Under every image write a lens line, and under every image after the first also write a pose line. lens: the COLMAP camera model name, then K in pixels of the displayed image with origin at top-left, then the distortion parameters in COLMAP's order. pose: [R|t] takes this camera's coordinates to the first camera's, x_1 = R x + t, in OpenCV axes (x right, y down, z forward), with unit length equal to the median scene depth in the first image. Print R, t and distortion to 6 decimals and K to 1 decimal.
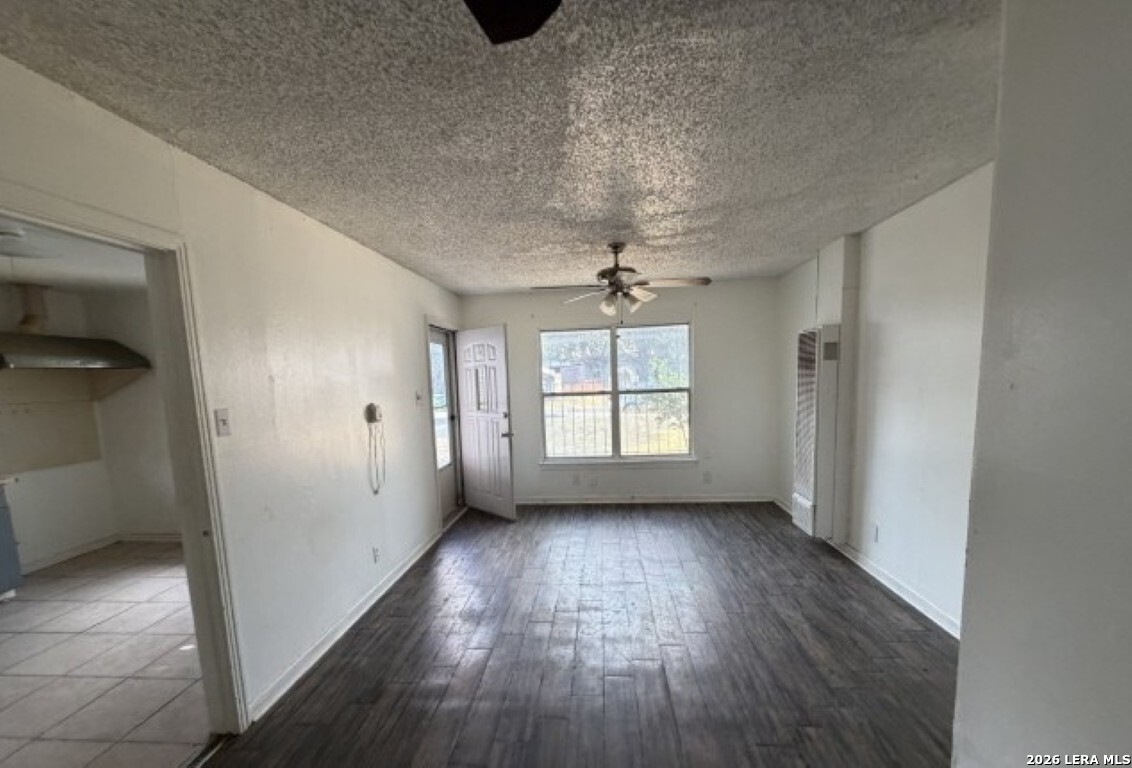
lens RADIAL K [[475.0, 0, 566.5], [0, 475.0, 435.5], [0, 0, 1]] dist [-0.000579, -0.000032]
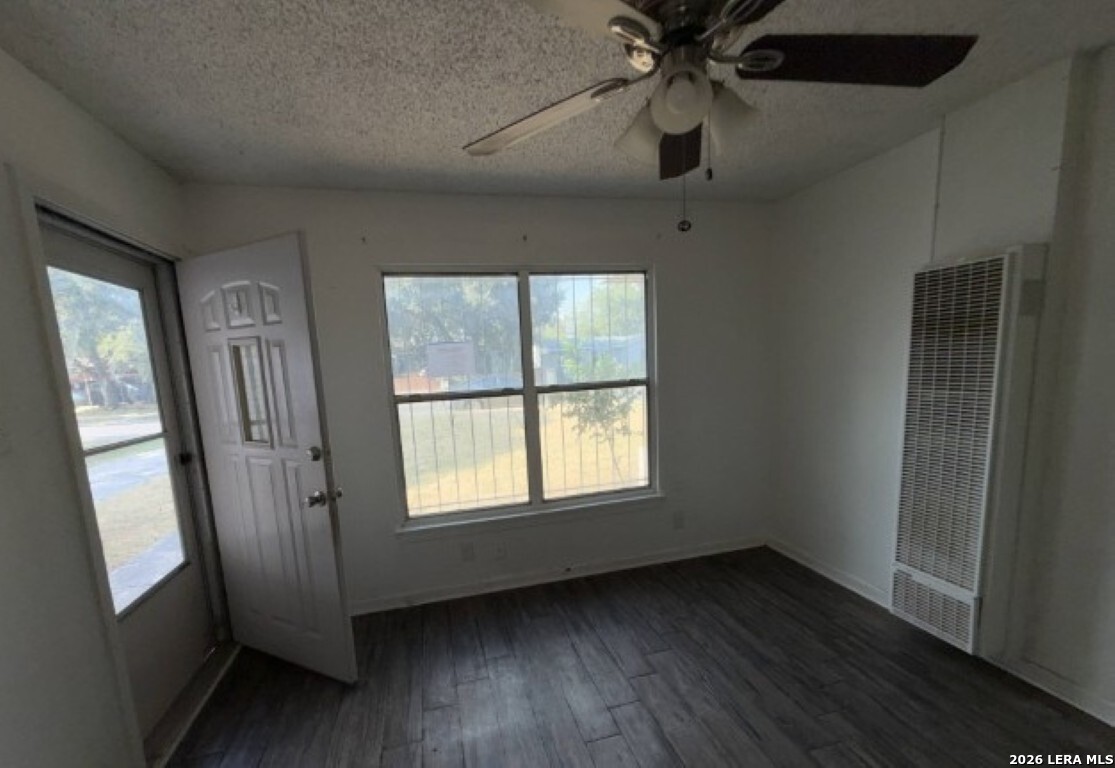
lens RADIAL K [[470.9, 0, 552.3], [0, 470.9, 431.8], [0, 0, 1]] dist [-0.000666, 0.000079]
pose [[0.943323, -0.059826, 0.326439, -0.058217], [0.057297, 0.998206, 0.017365, -0.050561], [-0.326892, 0.002323, 0.945059, 0.472697]]
